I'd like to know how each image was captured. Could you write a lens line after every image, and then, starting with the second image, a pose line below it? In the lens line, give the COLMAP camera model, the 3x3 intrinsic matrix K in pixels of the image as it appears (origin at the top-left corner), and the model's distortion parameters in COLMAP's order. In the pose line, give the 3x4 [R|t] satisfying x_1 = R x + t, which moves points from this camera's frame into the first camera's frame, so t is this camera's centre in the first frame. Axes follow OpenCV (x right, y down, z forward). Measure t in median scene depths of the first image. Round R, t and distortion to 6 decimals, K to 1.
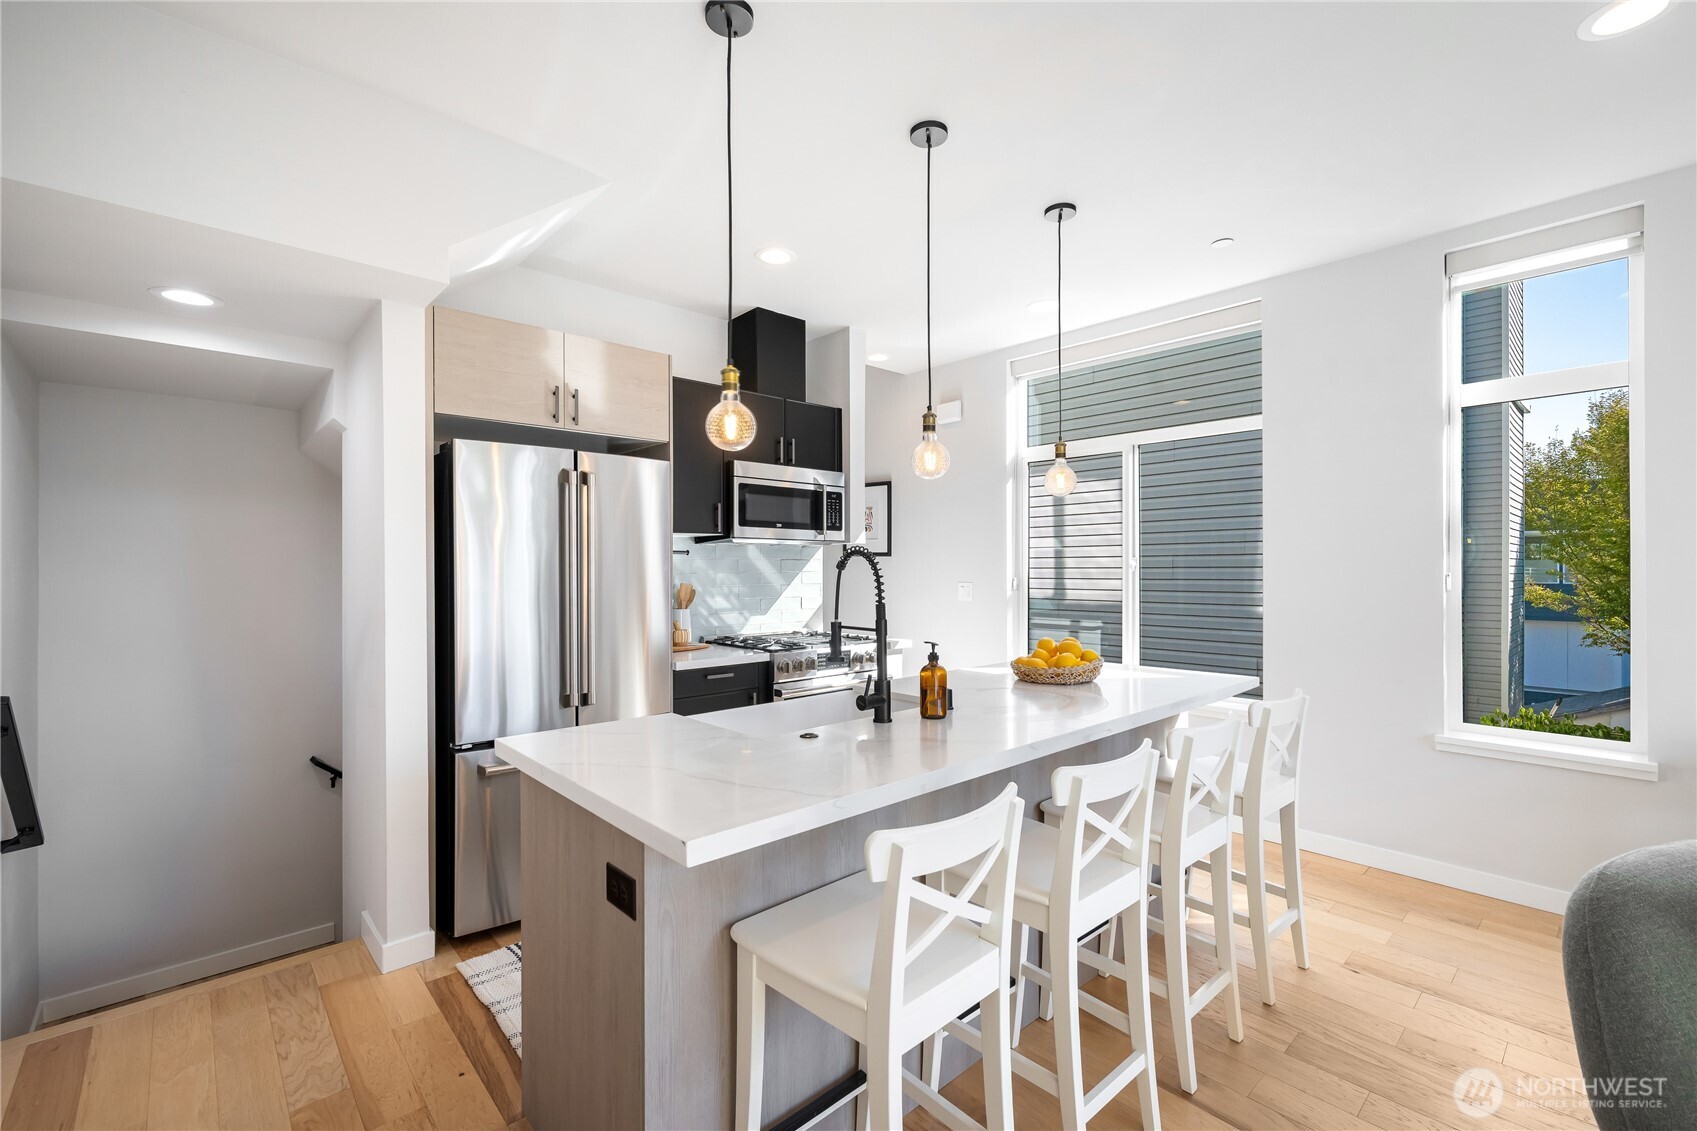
lens RADIAL K [[733.5, 0, 840.8], [0, 733.5, 570.9], [0, 0, 1]] dist [0.000915, 0.000175]
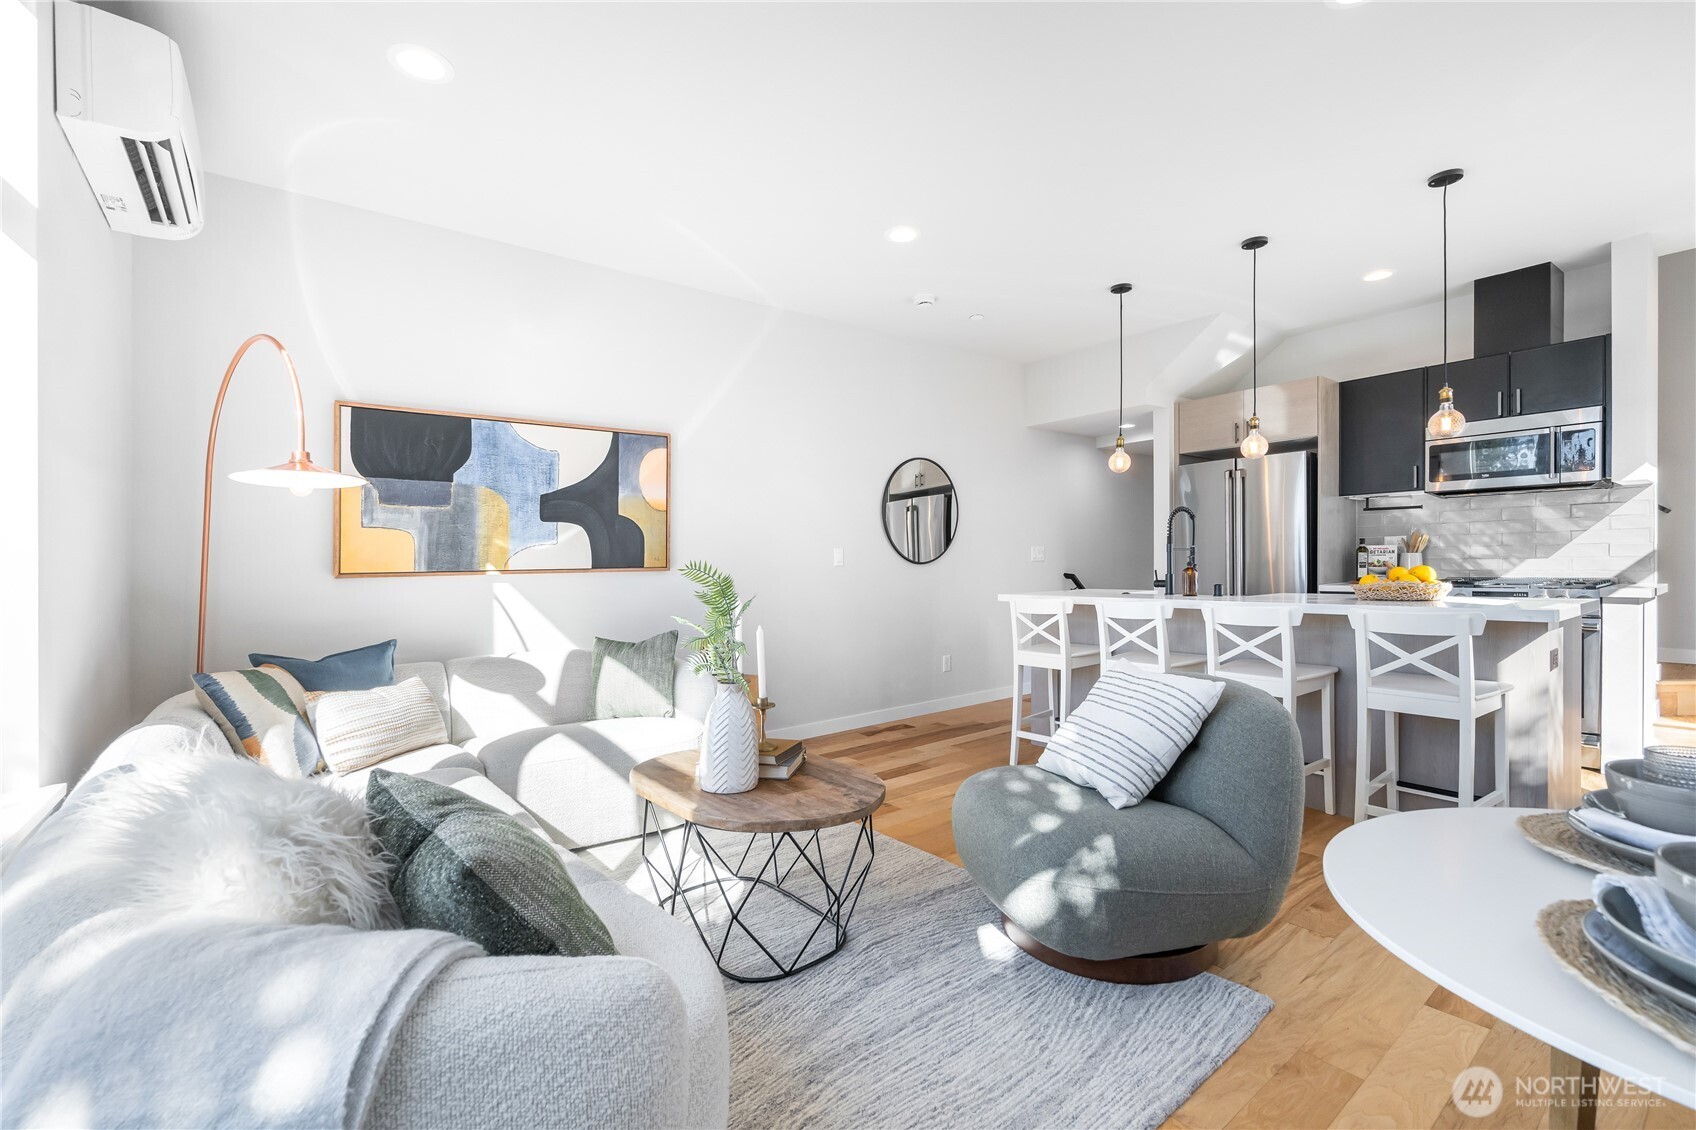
lens RADIAL K [[733.0, 0, 840.3], [0, 733.0, 570.4], [0, 0, 1]] dist [0.000915, 0.000175]
pose [[-0.085582, 0.014660, -0.996223, 1.027695], [0.013082, 0.999822, 0.013589, 0.048026], [0.996245, -0.011870, -0.085758, 0.134961]]
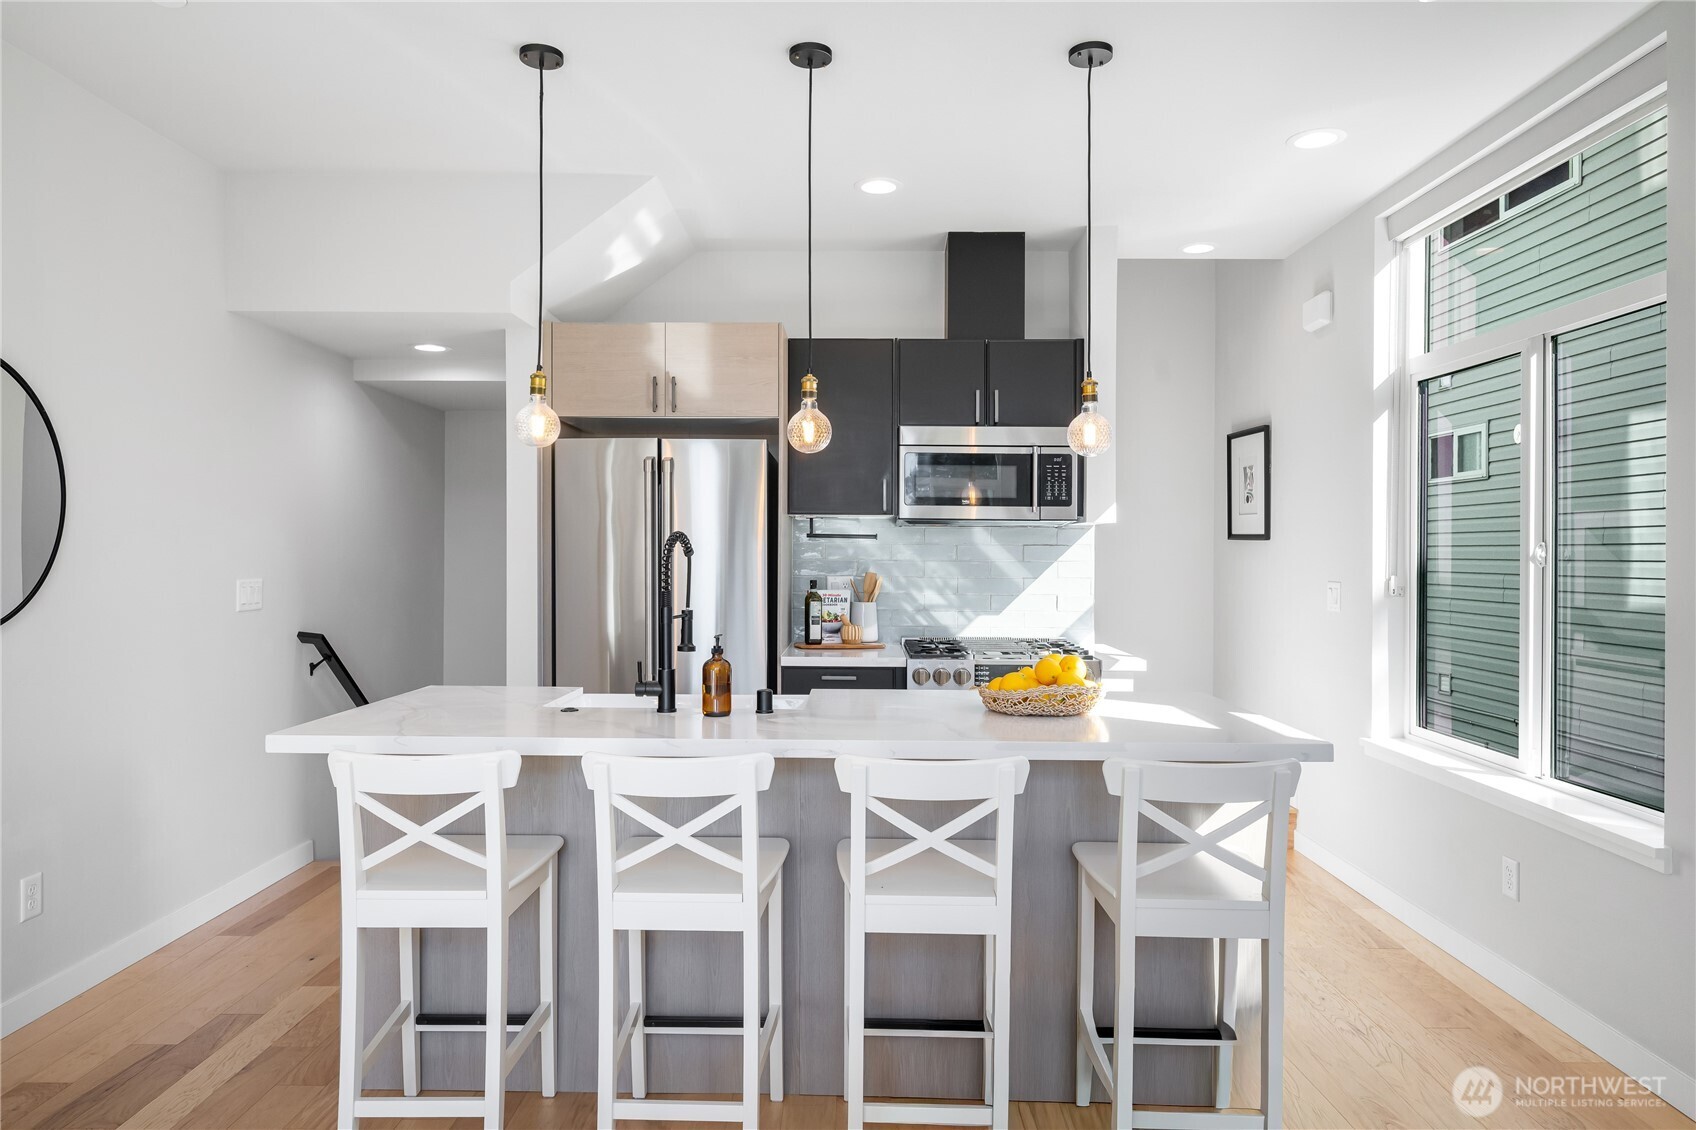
lens RADIAL K [[1061.2, 0, 841.4], [0, 1061.2, 585.1], [0, 0, 1]] dist [-0.004520, 0.000070]
pose [[0.730178, 0.025532, -0.682780, 0.575677], [-0.009486, 0.999584, 0.027234, -0.002097], [0.683192, -0.013409, 0.730116, 0.062034]]
